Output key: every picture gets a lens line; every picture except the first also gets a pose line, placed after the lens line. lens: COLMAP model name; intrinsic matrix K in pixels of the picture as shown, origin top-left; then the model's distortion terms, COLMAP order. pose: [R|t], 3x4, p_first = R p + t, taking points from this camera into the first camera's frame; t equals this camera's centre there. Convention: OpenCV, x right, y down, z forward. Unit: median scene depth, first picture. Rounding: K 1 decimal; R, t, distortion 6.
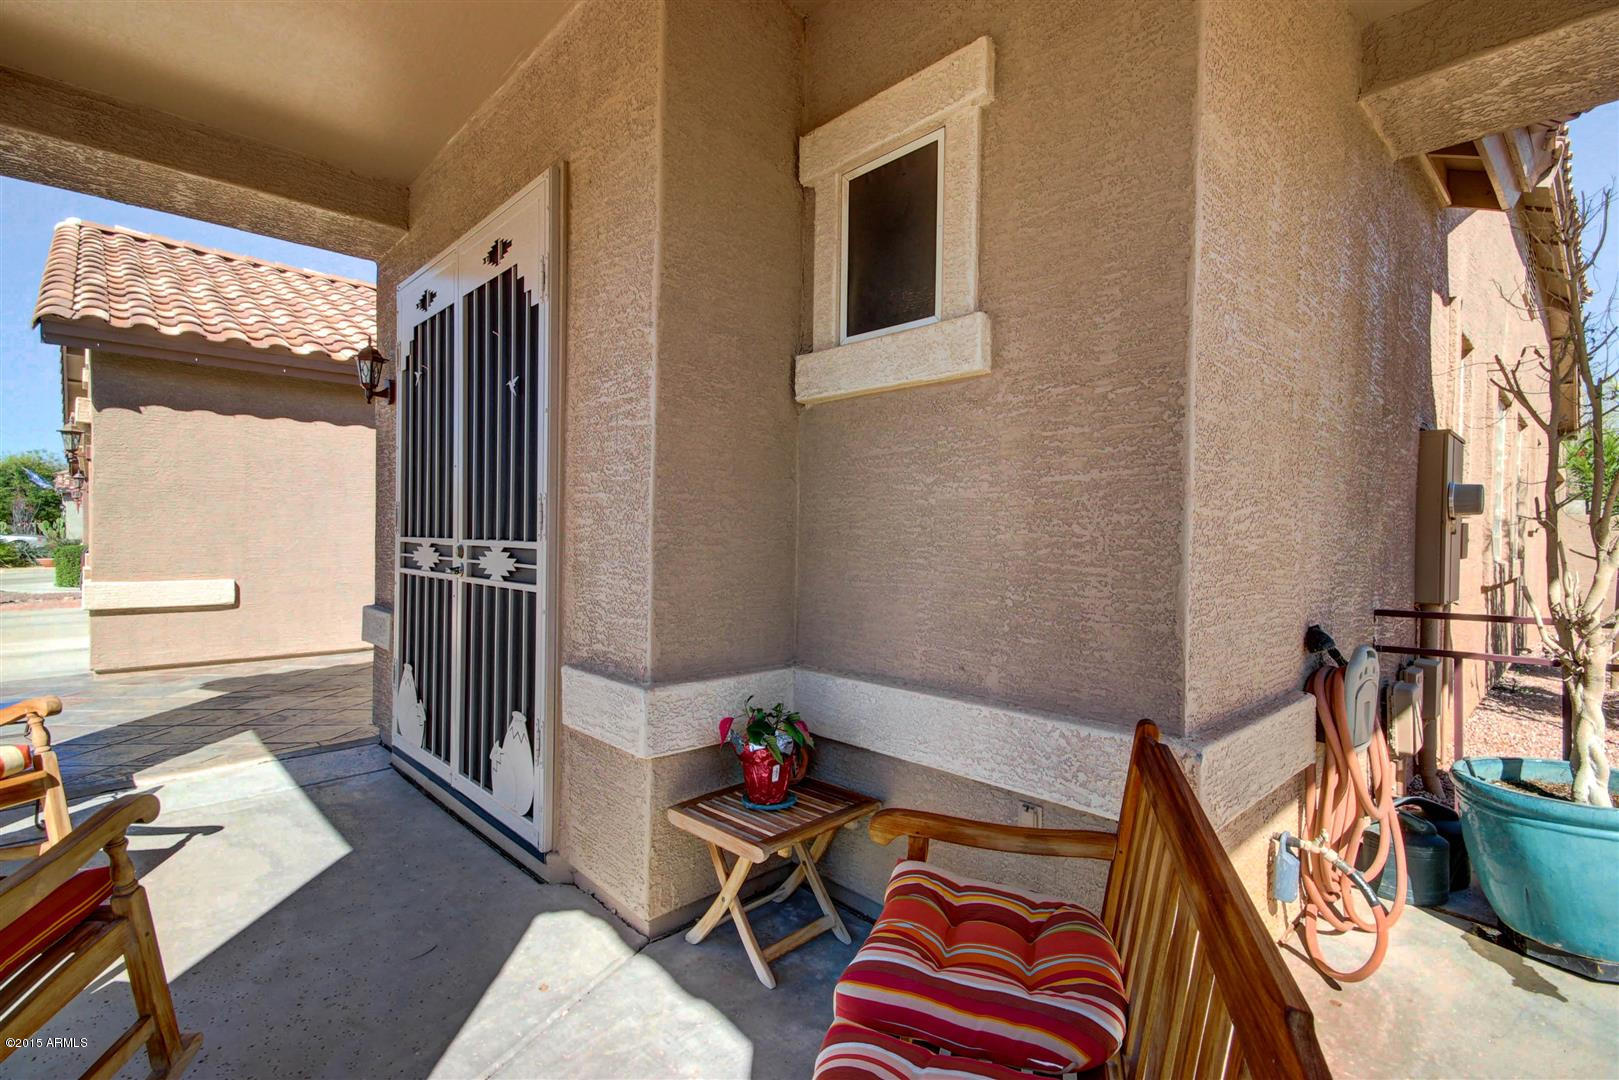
lens RADIAL K [[762.0, 0, 825.8], [0, 762.0, 539.5], [0, 0, 1]] dist [0.024928, 0.000754]
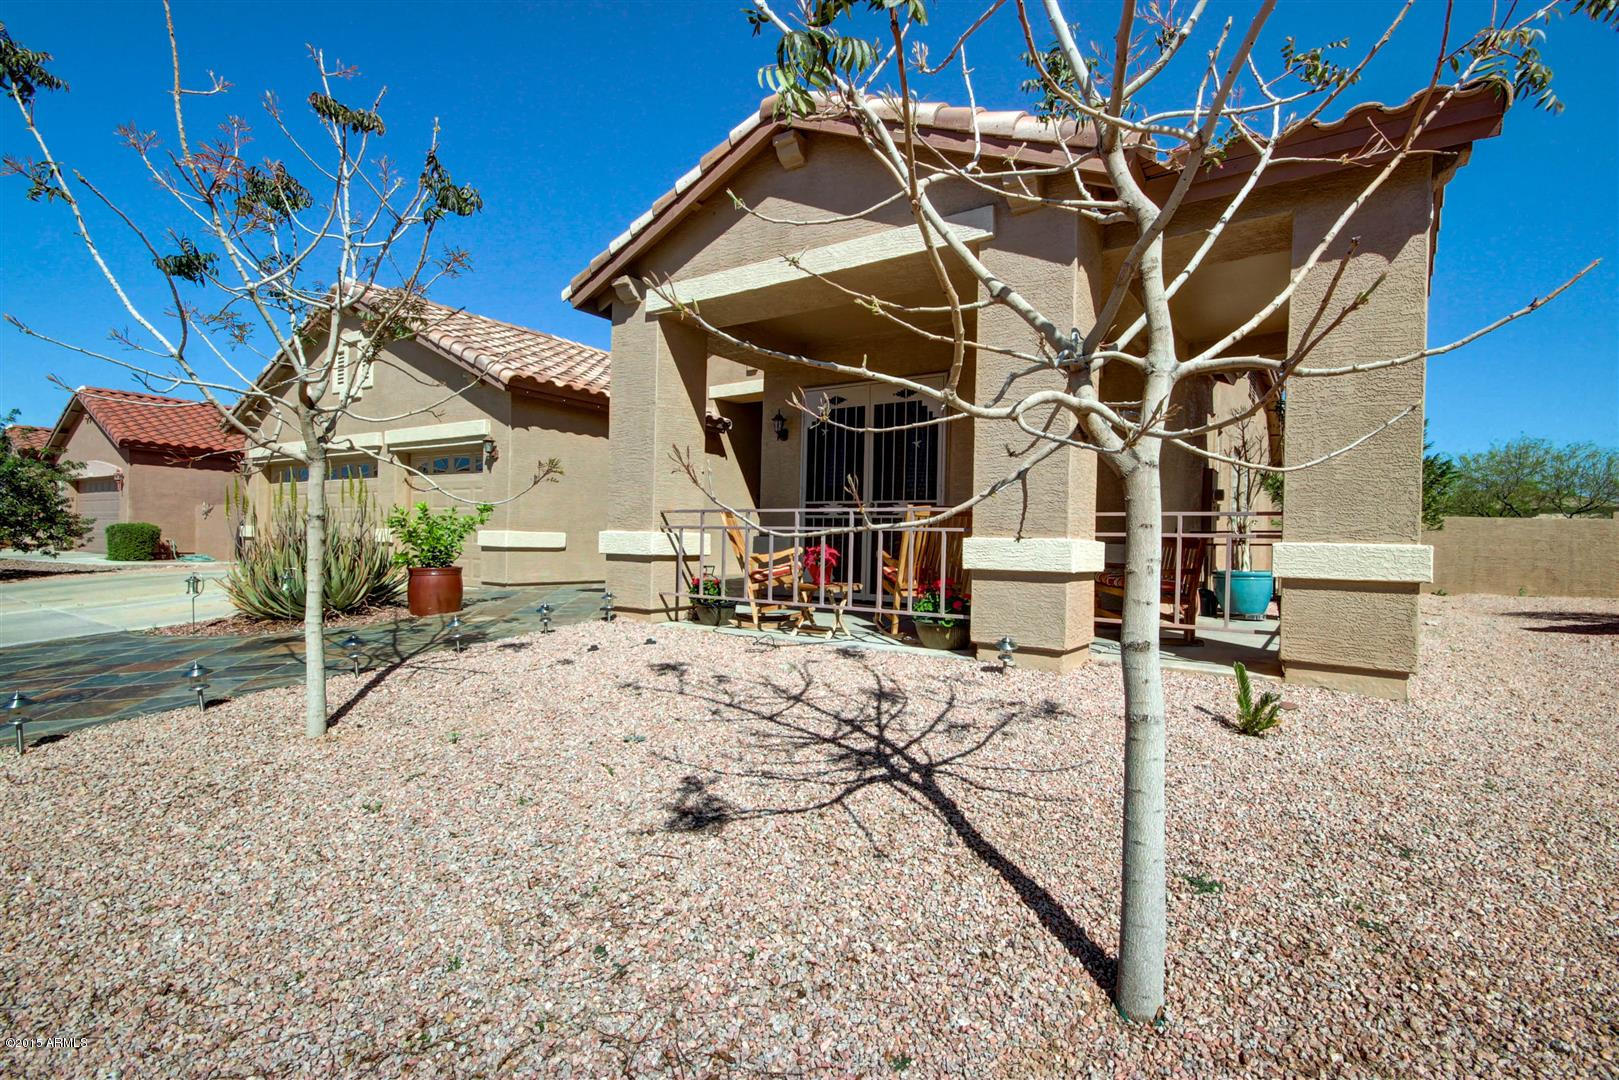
lens RADIAL K [[762.0, 0, 825.8], [0, 762.0, 539.5], [0, 0, 1]] dist [0.024928, 0.000754]
pose [[0.979062, 0.014861, 0.203017, -0.721009], [-0.012493, 0.999838, -0.012941, 0.106833], [-0.203177, 0.010134, 0.979090, -0.915303]]
